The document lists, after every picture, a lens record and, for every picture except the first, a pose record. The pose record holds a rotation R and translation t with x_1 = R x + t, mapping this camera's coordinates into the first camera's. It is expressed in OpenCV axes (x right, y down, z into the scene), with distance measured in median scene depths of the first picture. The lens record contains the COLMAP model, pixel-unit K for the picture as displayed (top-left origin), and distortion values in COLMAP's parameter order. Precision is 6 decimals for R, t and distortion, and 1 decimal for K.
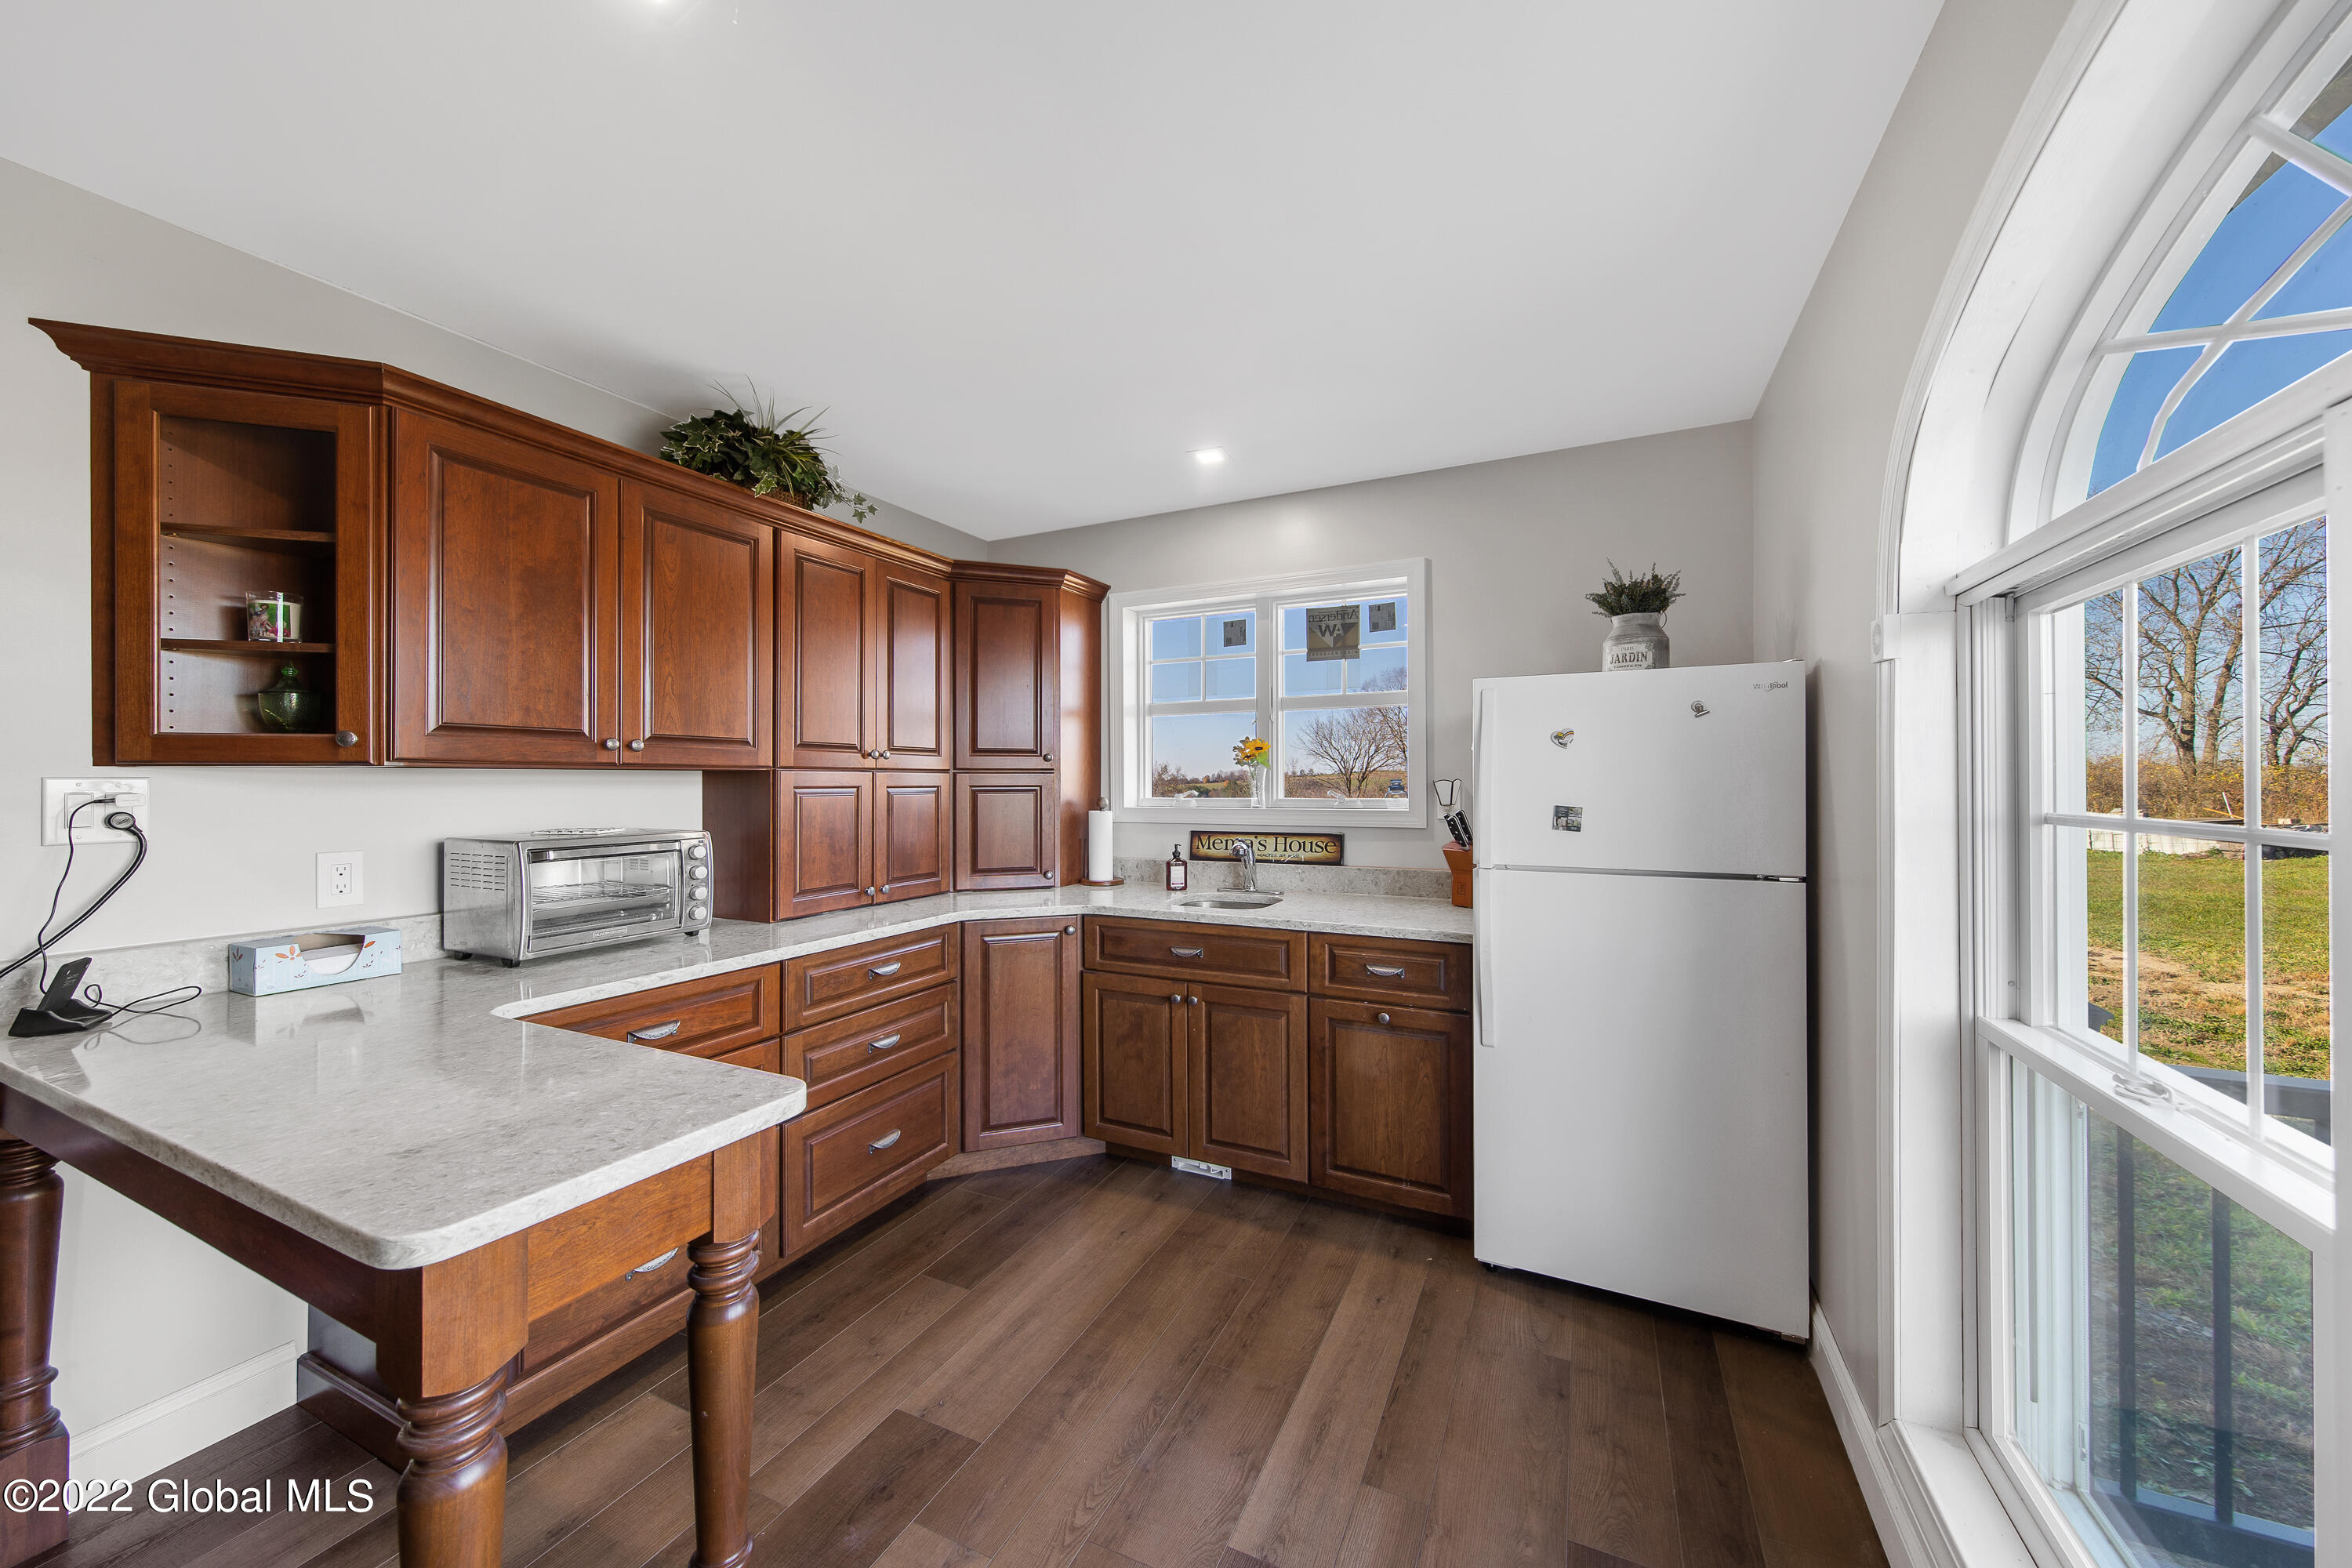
lens RADIAL K [[846.5, 0, 1162.9], [0, 846.5, 776.4], [0, 0, 1]] dist [0.006521, -0.000599]
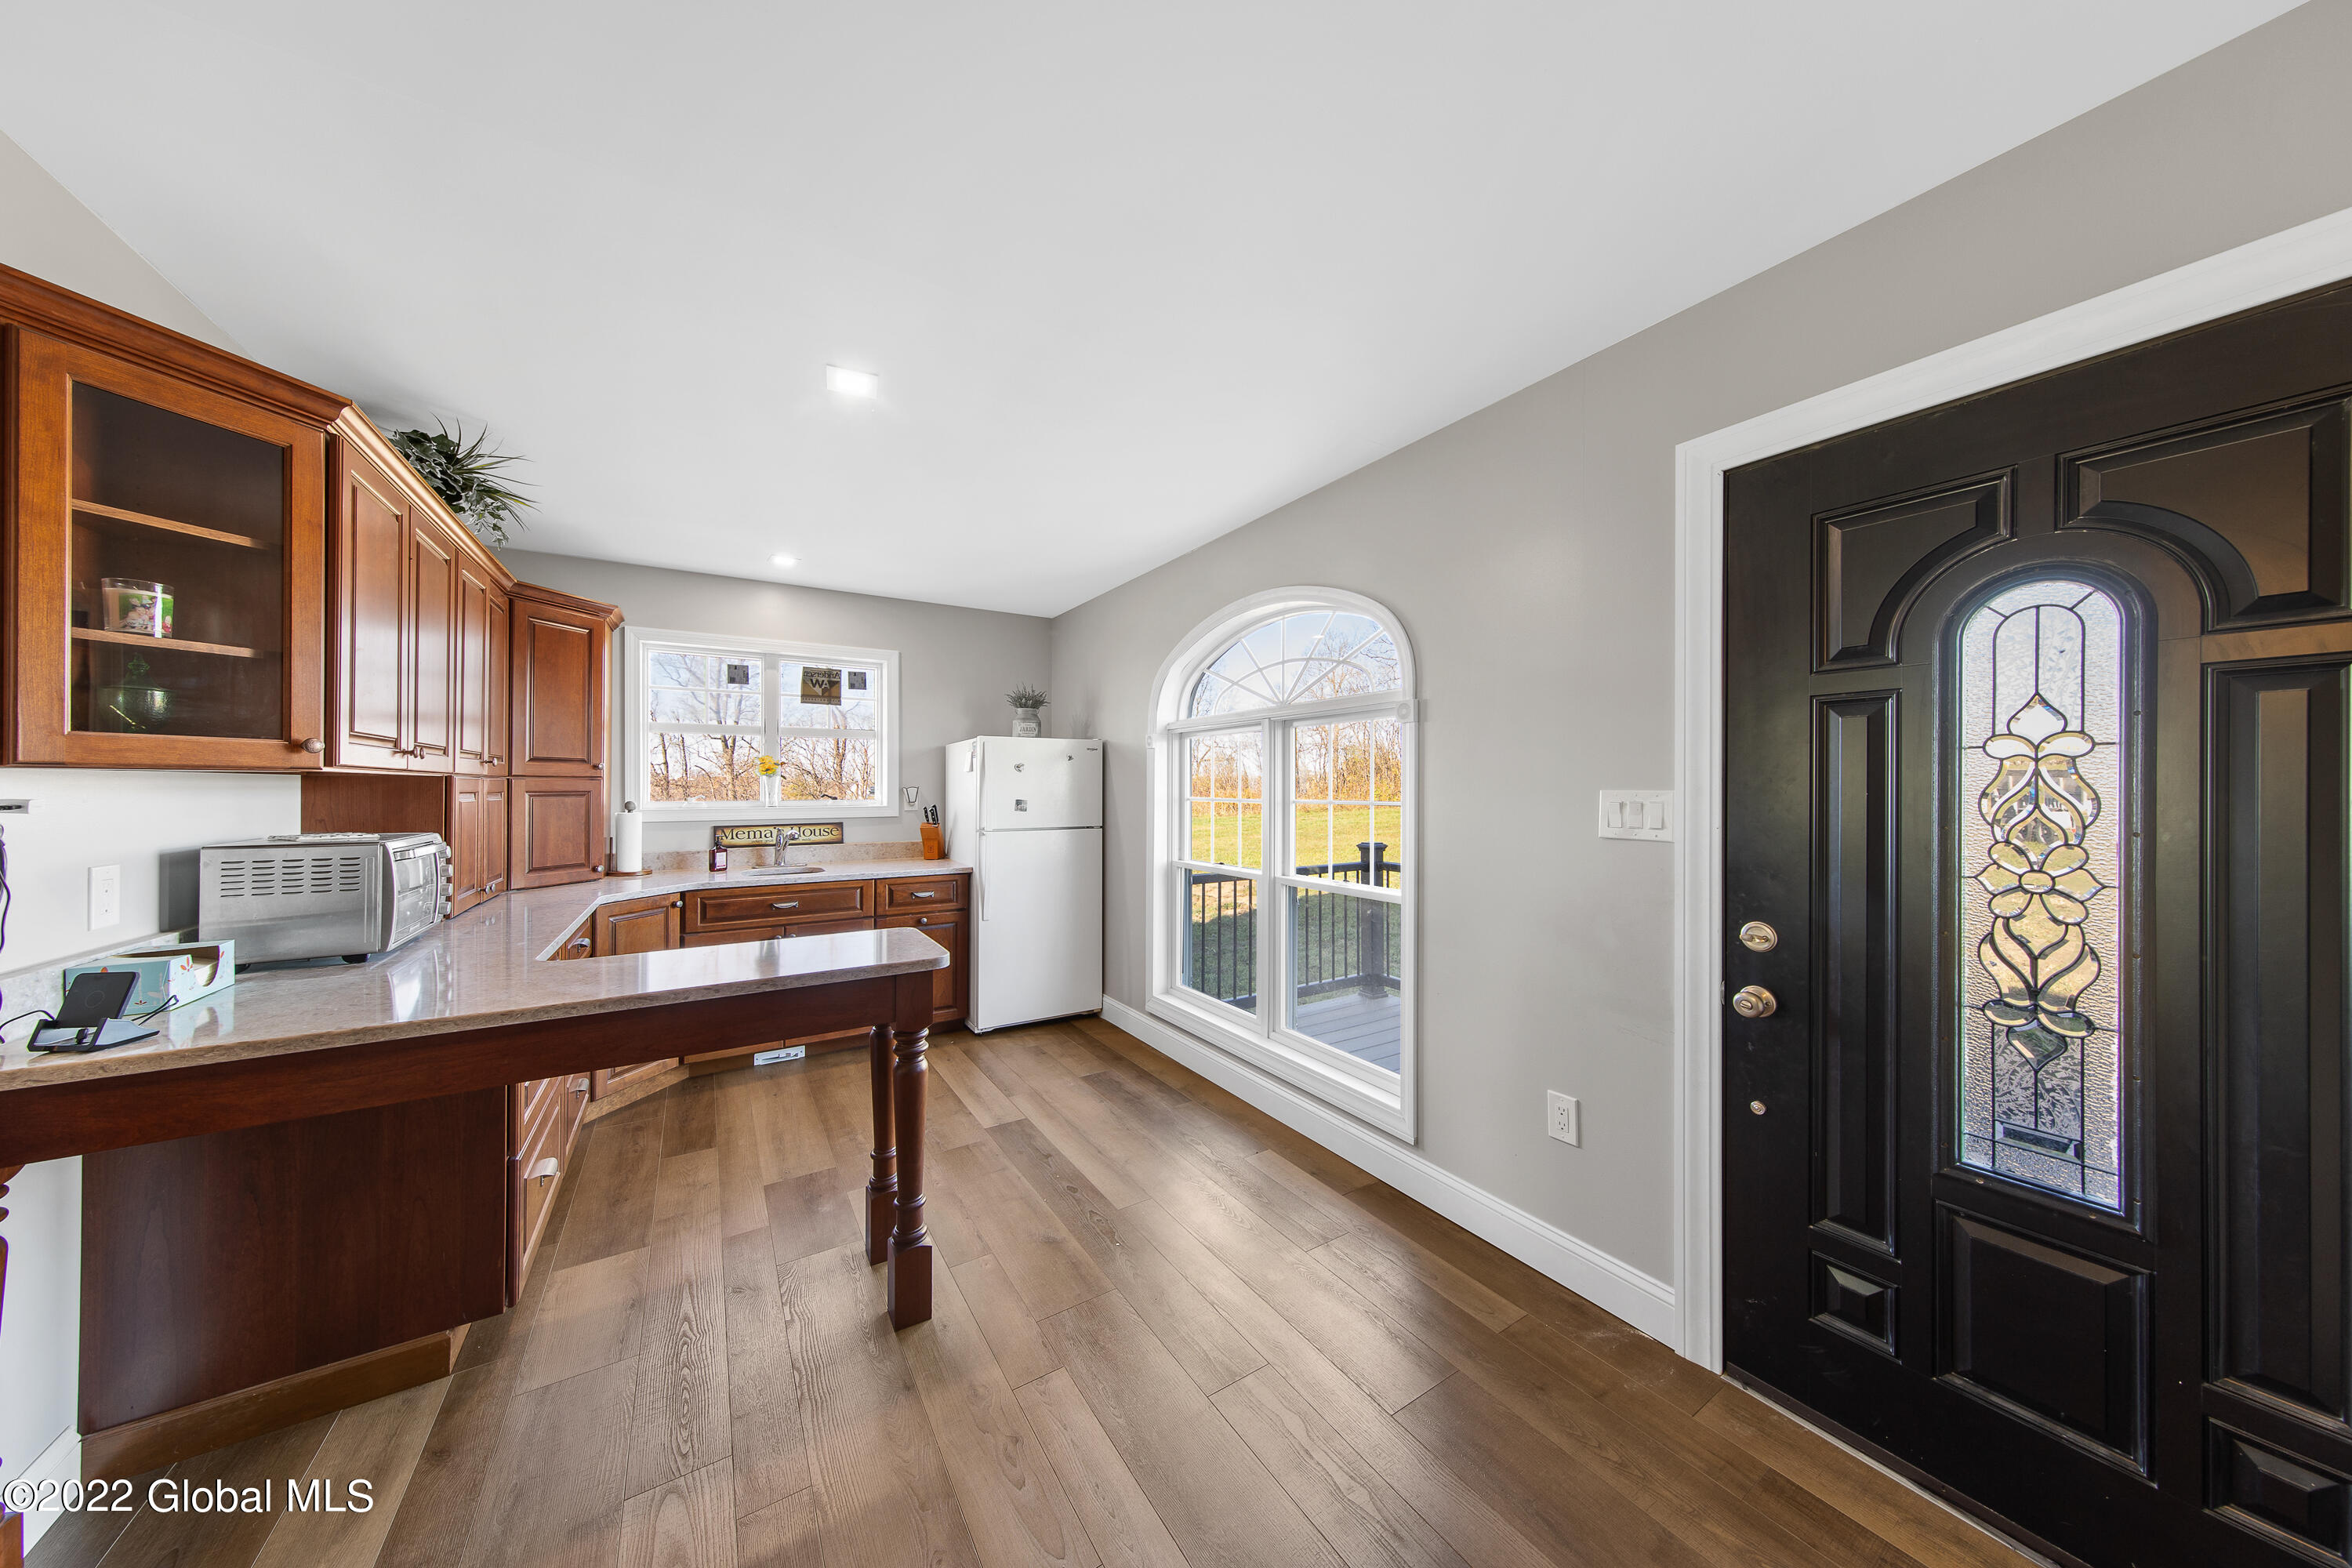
lens RADIAL K [[758.6, 0, 1182.8], [0, 758.6, 787.2], [0, 0, 1]] dist [0.000724, 0.000015]
pose [[0.513191, 0.003270, 0.858268, -0.699830], [-0.006562, 0.999978, 0.000114, 0.000740], [-0.858249, -0.005691, 0.513201, -0.238683]]
